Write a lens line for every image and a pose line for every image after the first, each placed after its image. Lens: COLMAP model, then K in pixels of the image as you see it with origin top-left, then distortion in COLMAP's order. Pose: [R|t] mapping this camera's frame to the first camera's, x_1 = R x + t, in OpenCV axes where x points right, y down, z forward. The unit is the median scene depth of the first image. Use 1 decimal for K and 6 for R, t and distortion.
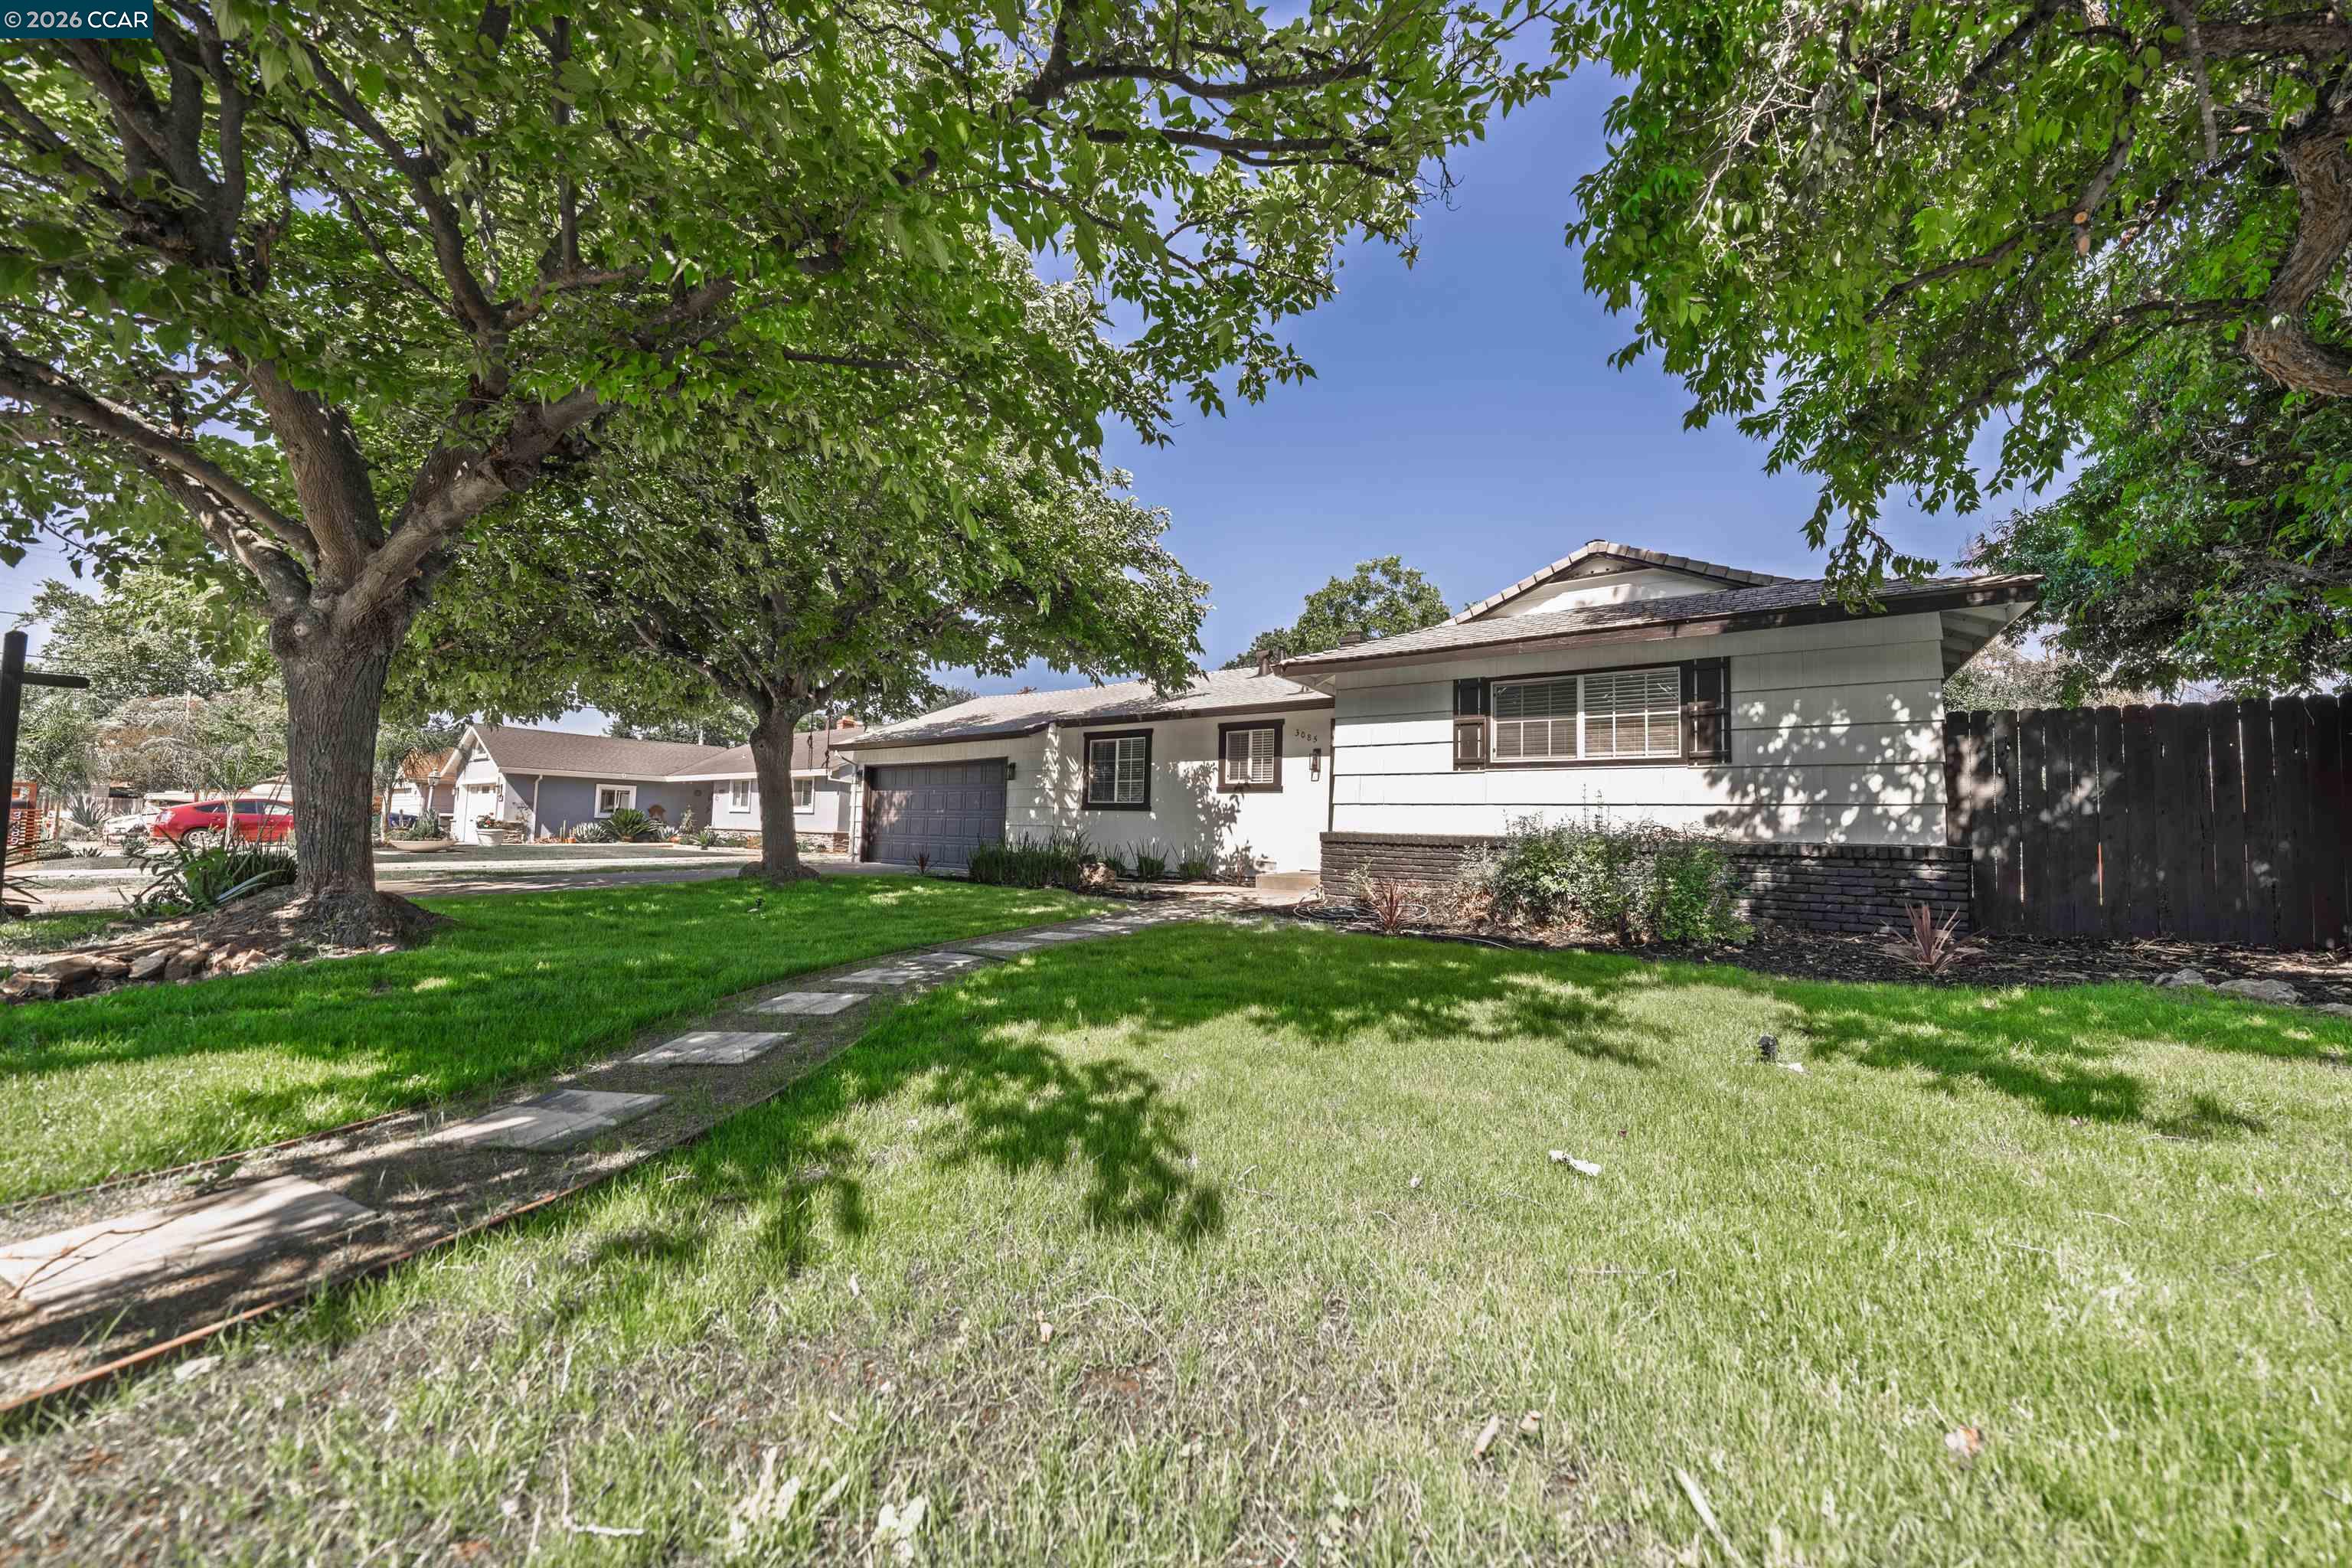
lens RADIAL K [[802.4, 0, 1176.0], [0, 802.4, 784.0], [0, 0, 1]] dist [-0.007481, 0.000003]
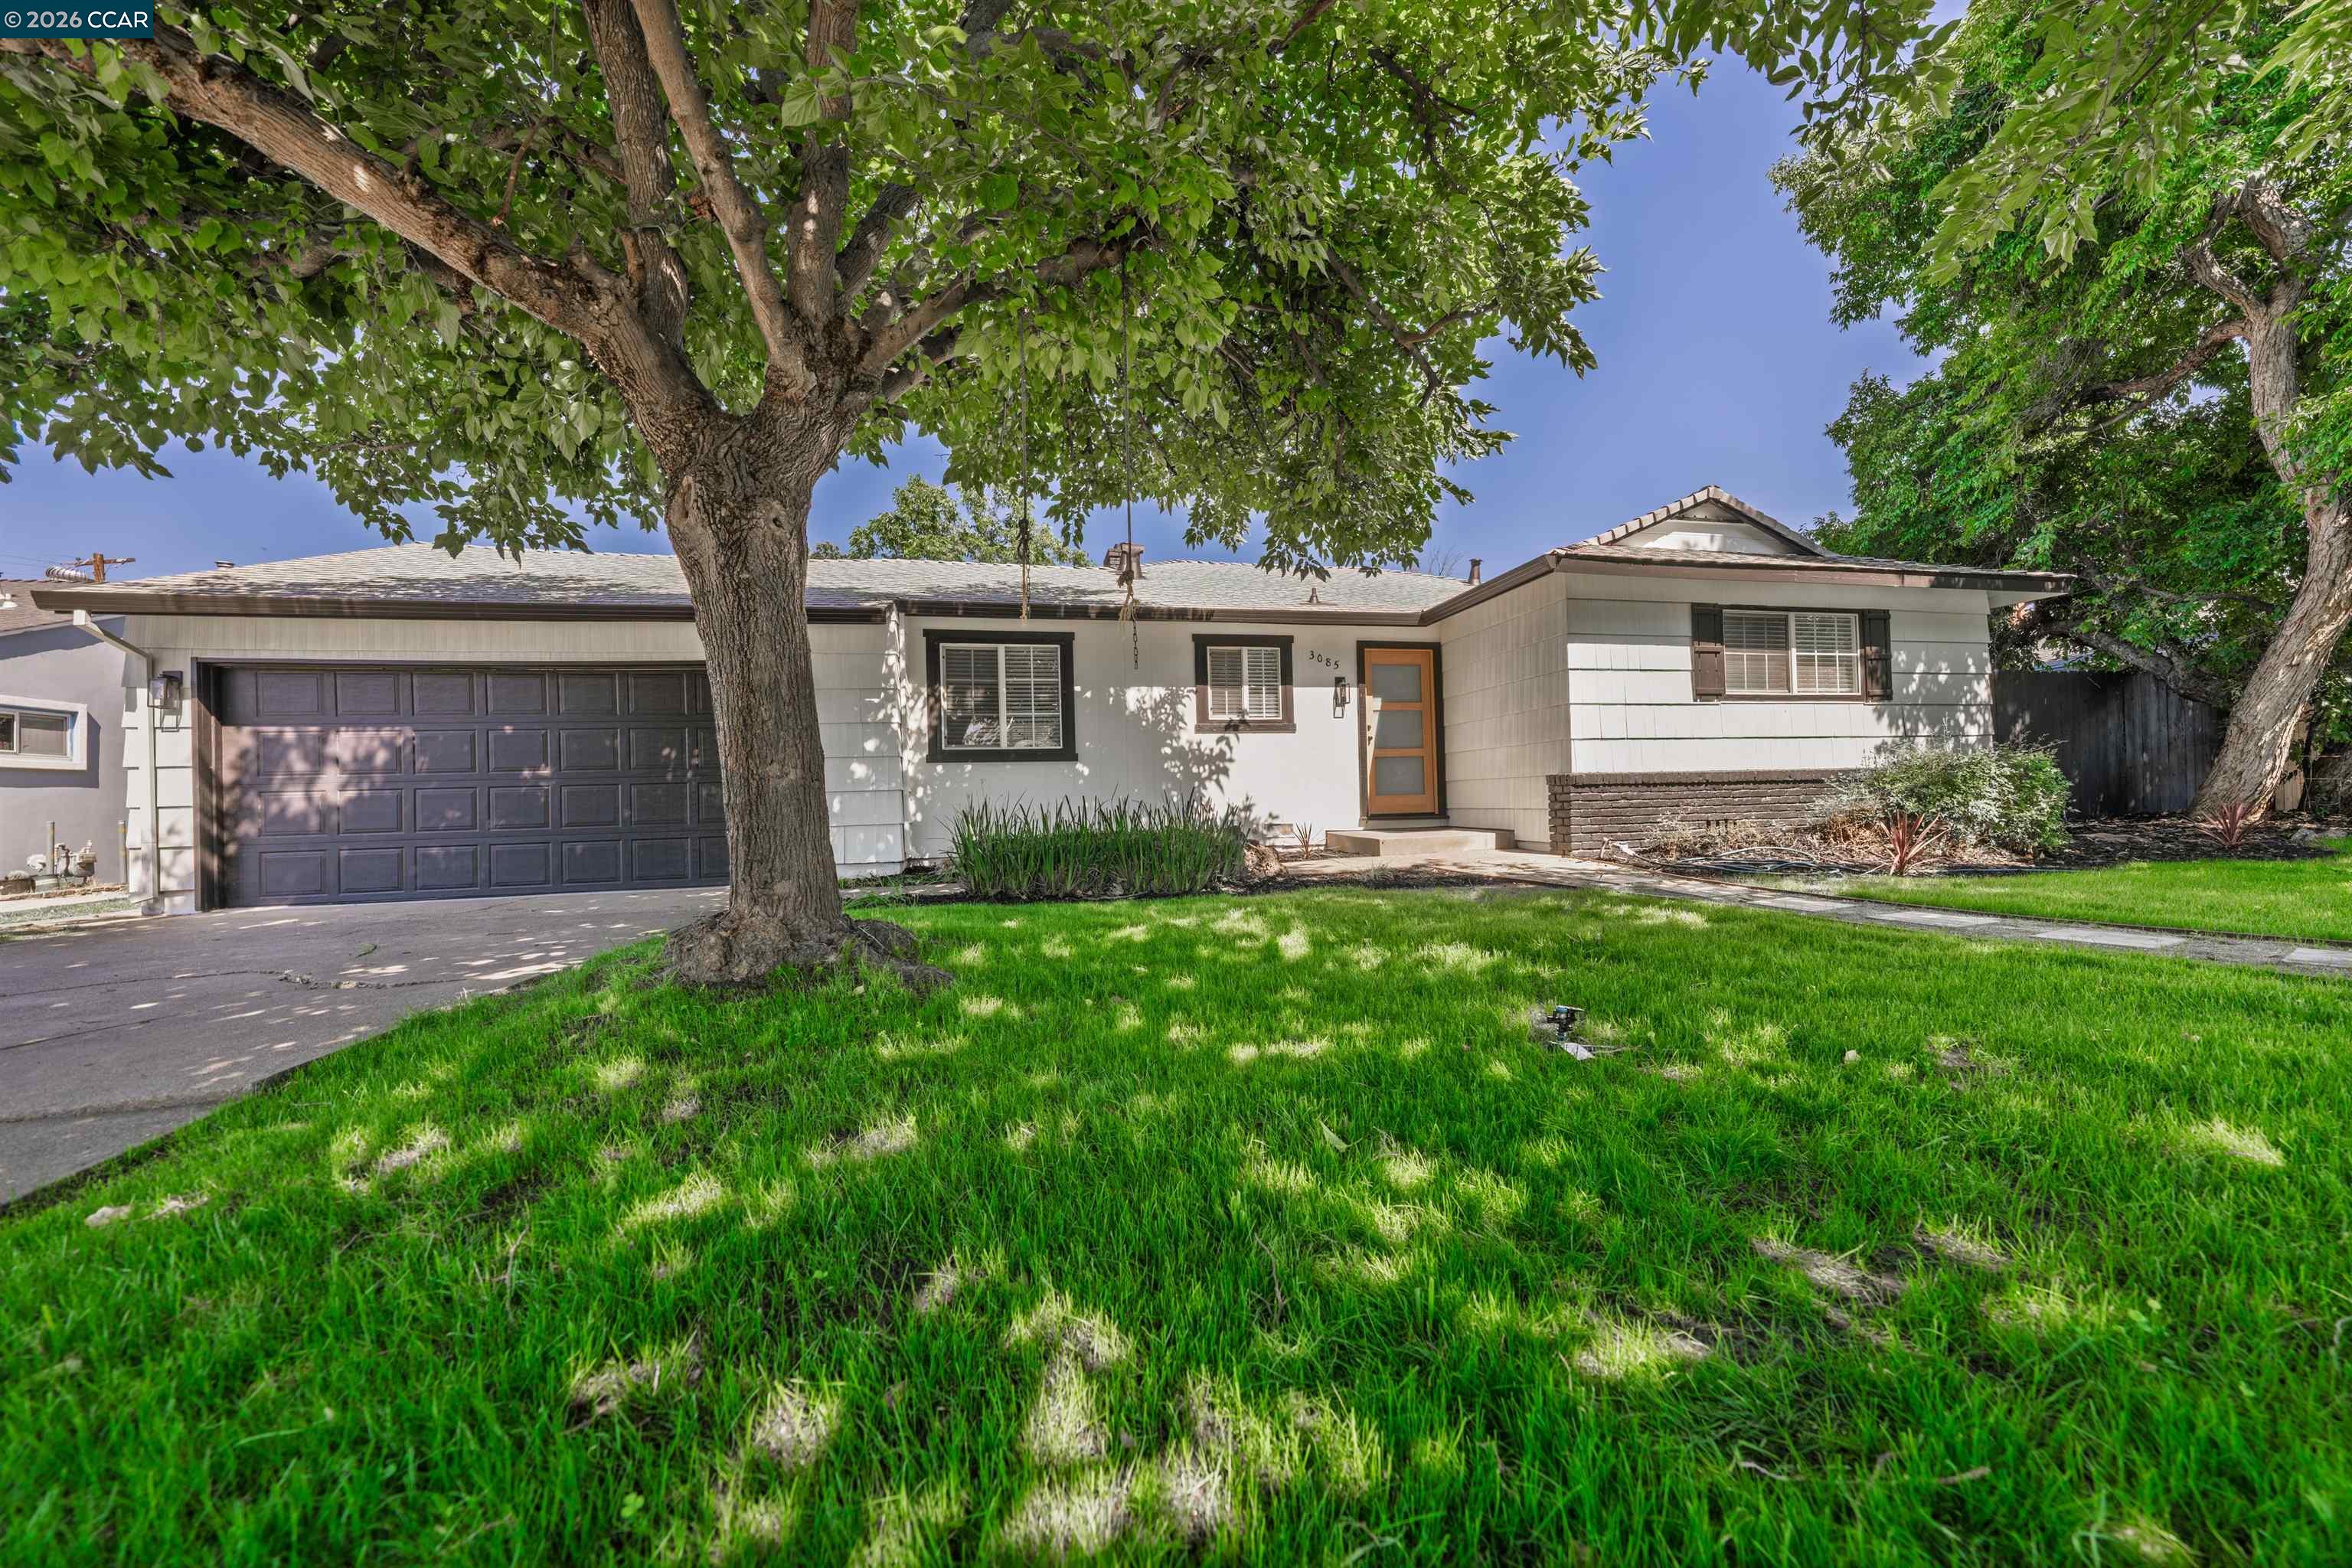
lens RADIAL K [[802.4, 0, 1176.0], [0, 802.4, 784.0], [0, 0, 1]] dist [-0.007481, 0.000003]
pose [[0.673567, -0.030160, 0.738510, -0.497972], [-0.001696, 0.999101, 0.042349, 0.026938], [-0.739124, -0.029777, 0.672911, 0.553324]]
